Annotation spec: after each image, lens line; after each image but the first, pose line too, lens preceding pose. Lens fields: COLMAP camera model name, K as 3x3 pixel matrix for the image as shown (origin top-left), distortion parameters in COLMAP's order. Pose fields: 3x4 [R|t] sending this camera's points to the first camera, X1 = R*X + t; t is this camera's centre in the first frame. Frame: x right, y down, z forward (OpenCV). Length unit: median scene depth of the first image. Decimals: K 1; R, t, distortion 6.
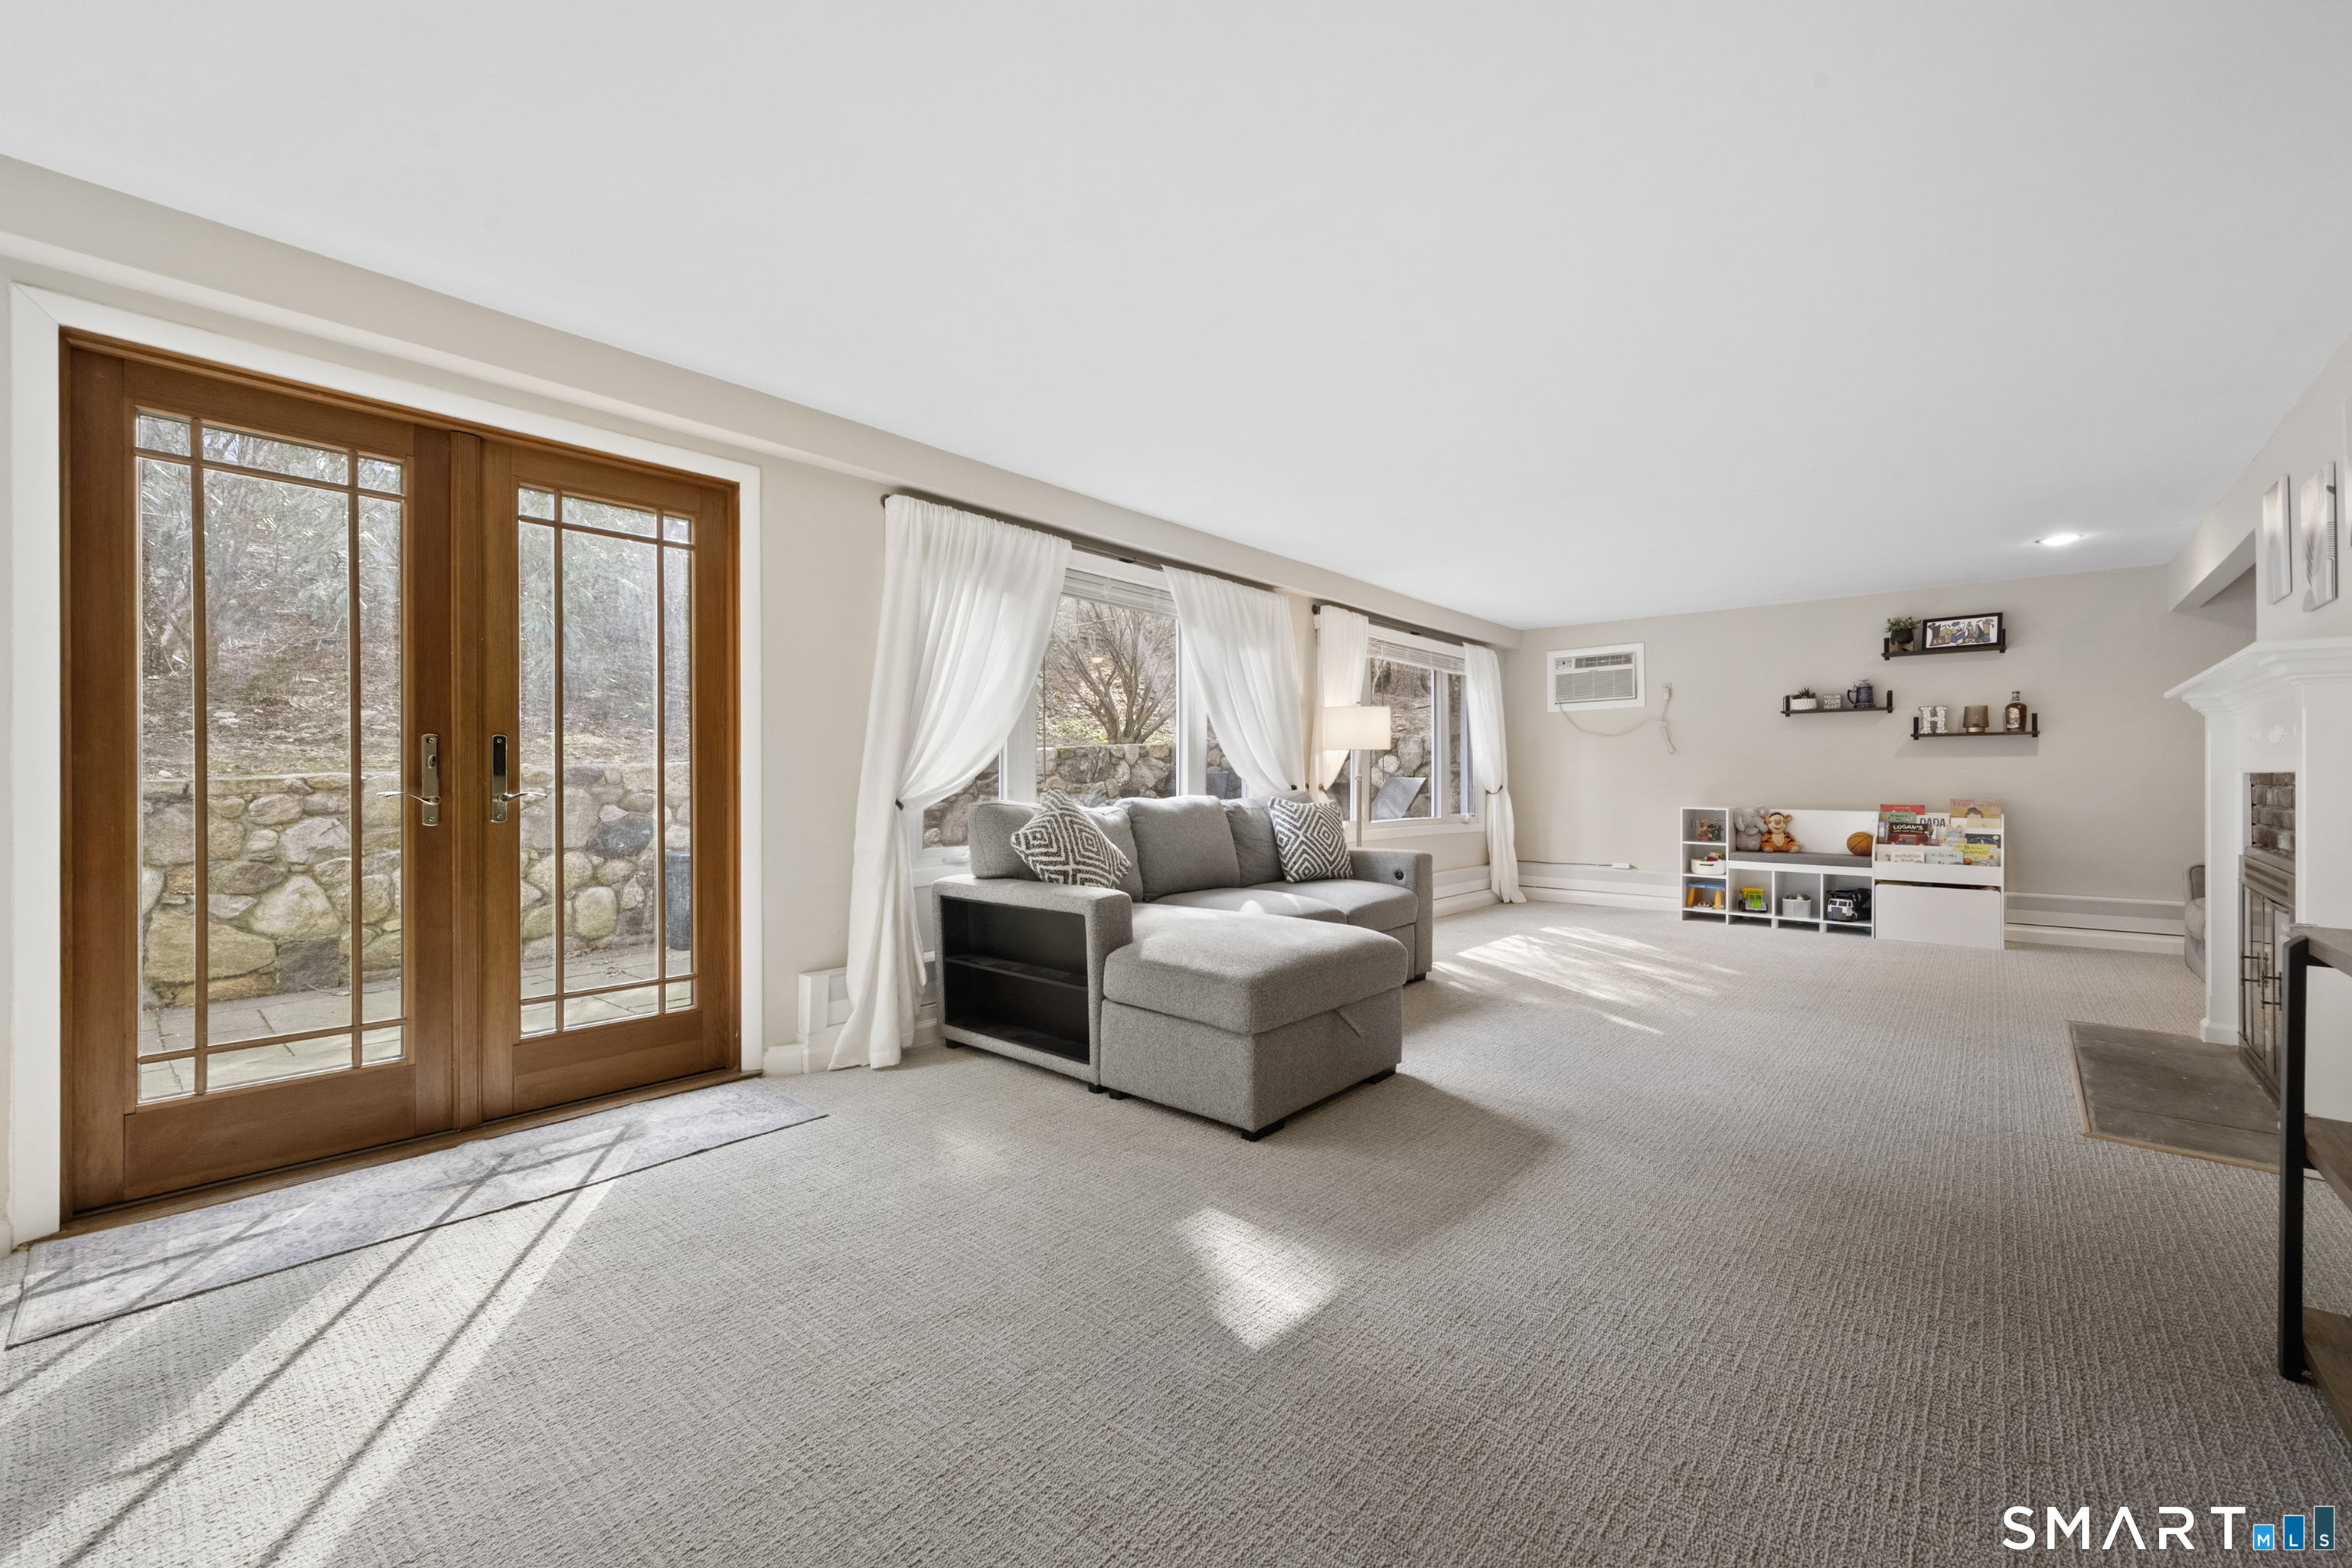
lens RADIAL K [[937.2, 0, 1176.8], [0, 937.2, 779.9], [0, 0, 1]] dist [0.001149, 0.000274]
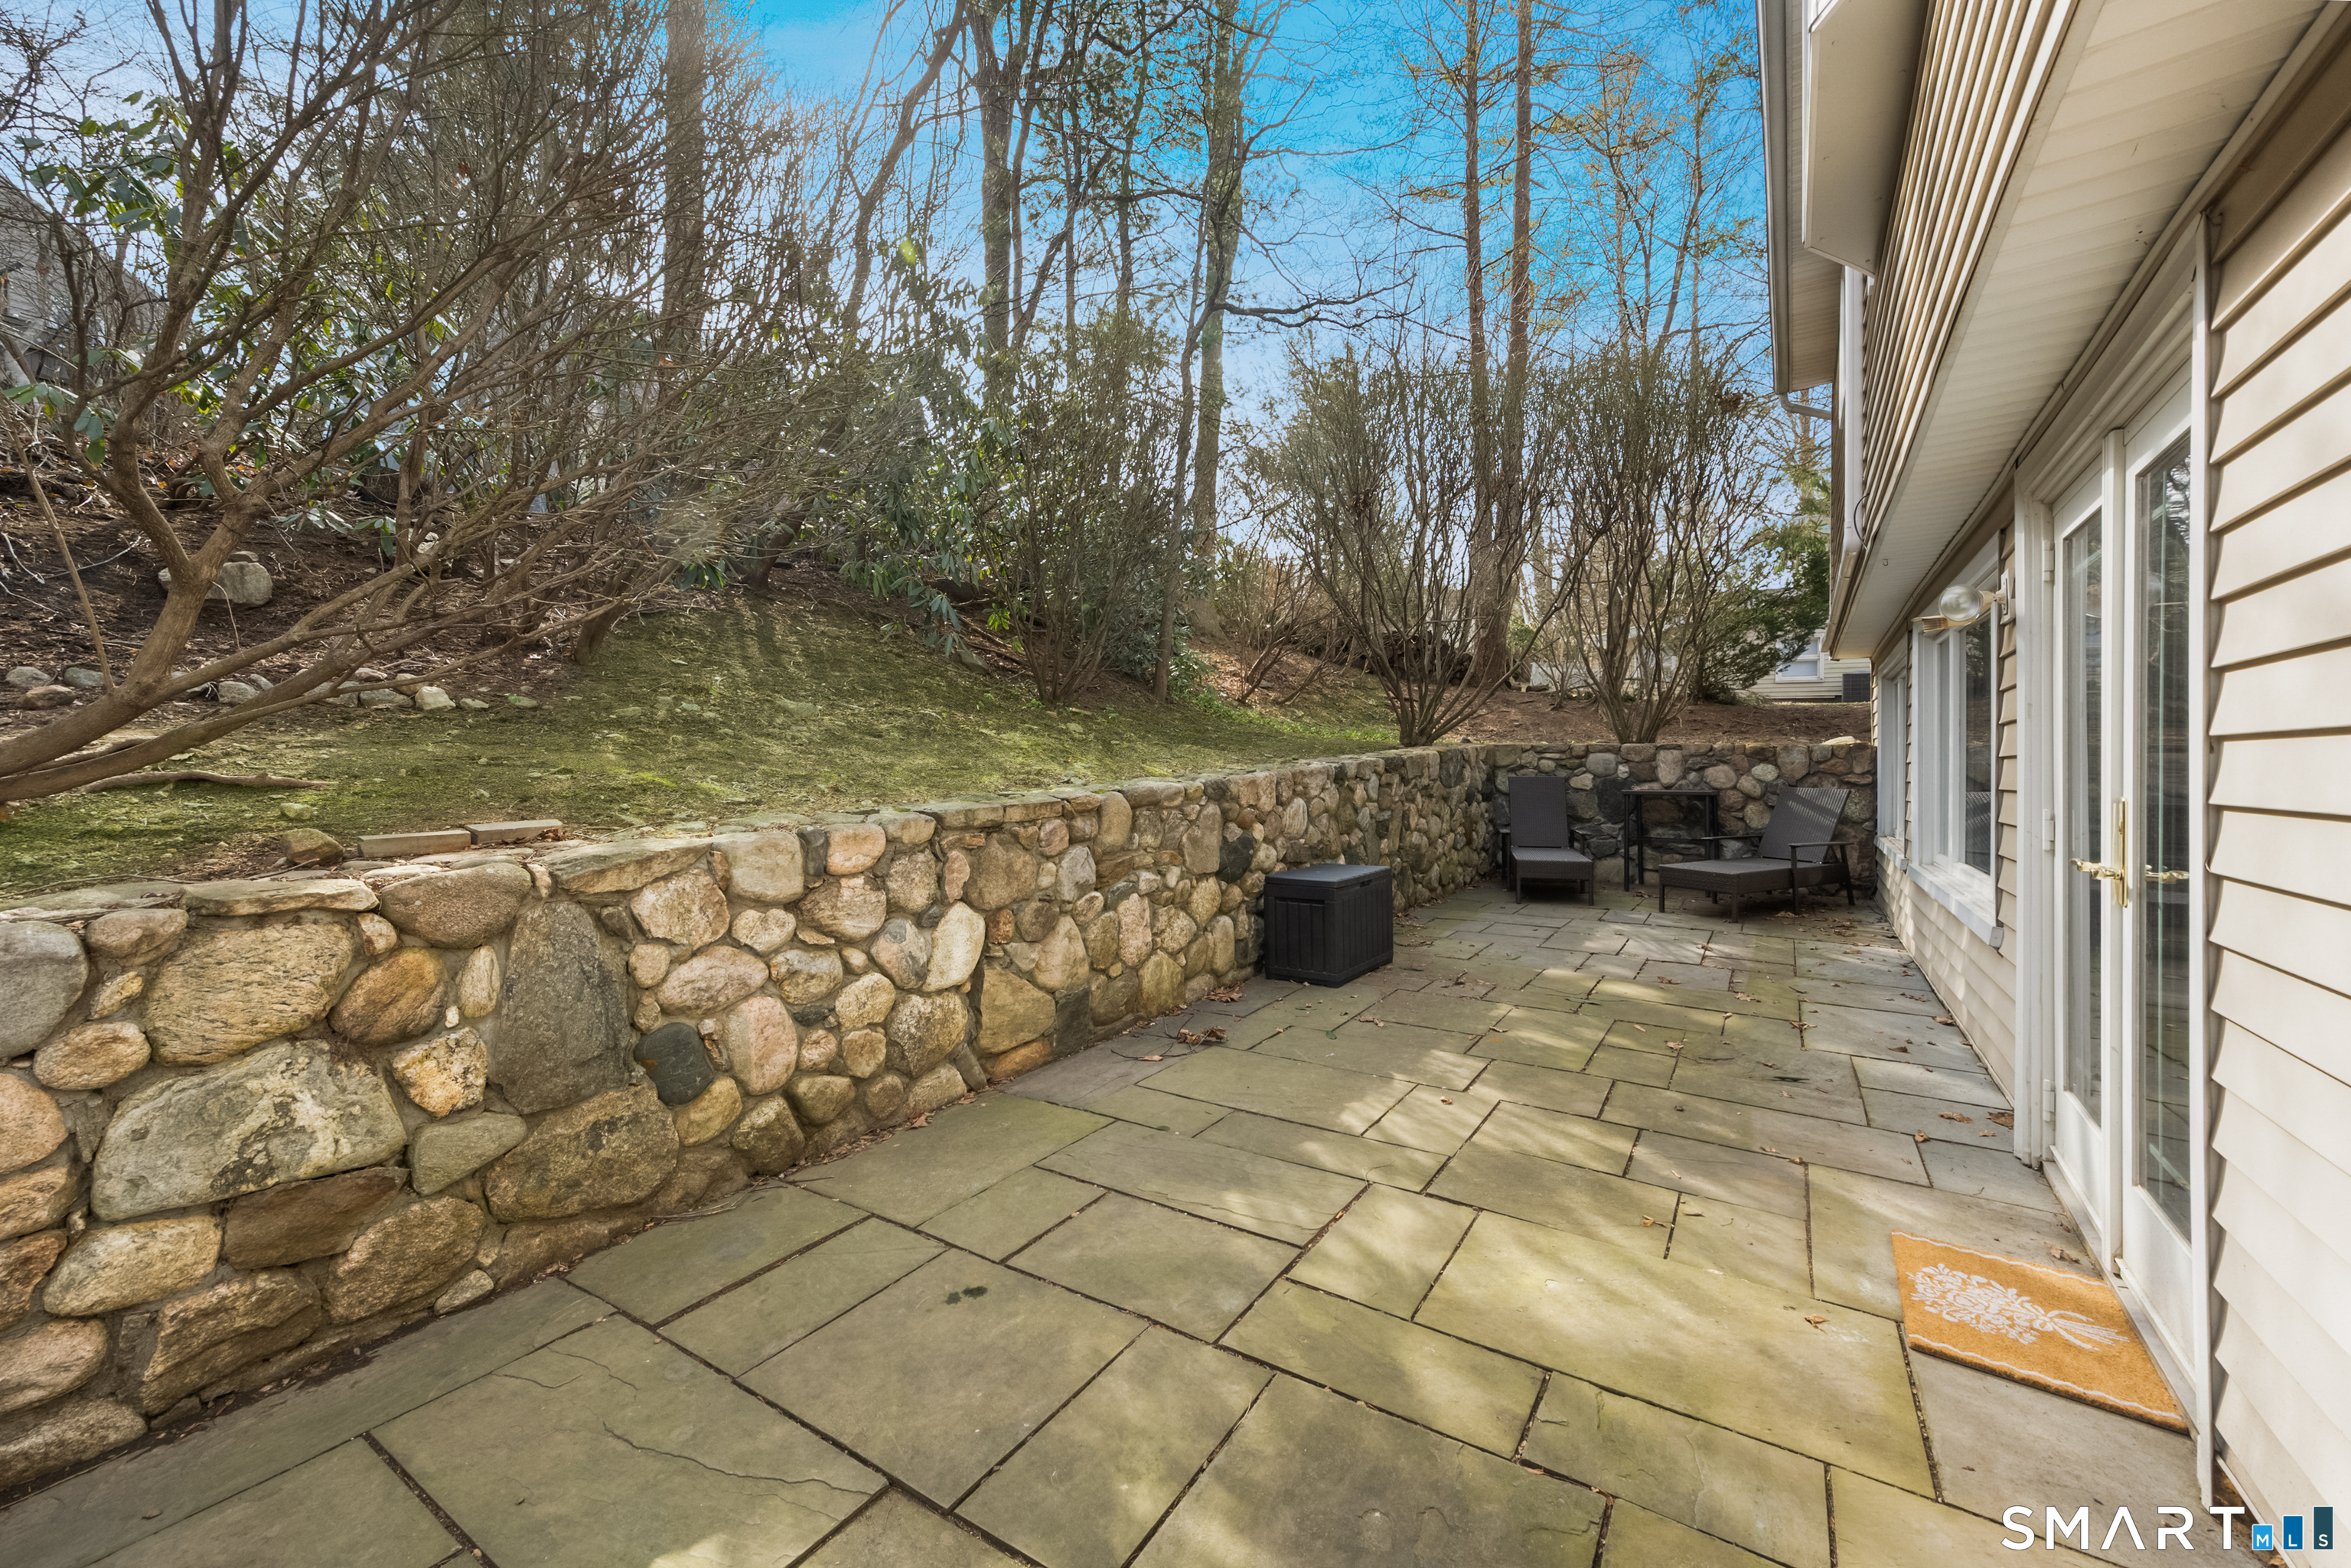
lens RADIAL K [[936.8, 0, 1176.3], [0, 936.8, 779.9], [0, 0, 1]] dist [0.001149, 0.000274]
pose [[0.989002, 0.010155, 0.147553, -0.951032], [-0.013284, 0.999707, 0.020236, -0.037121], [-0.147304, -0.021974, 0.988847, 0.165829]]
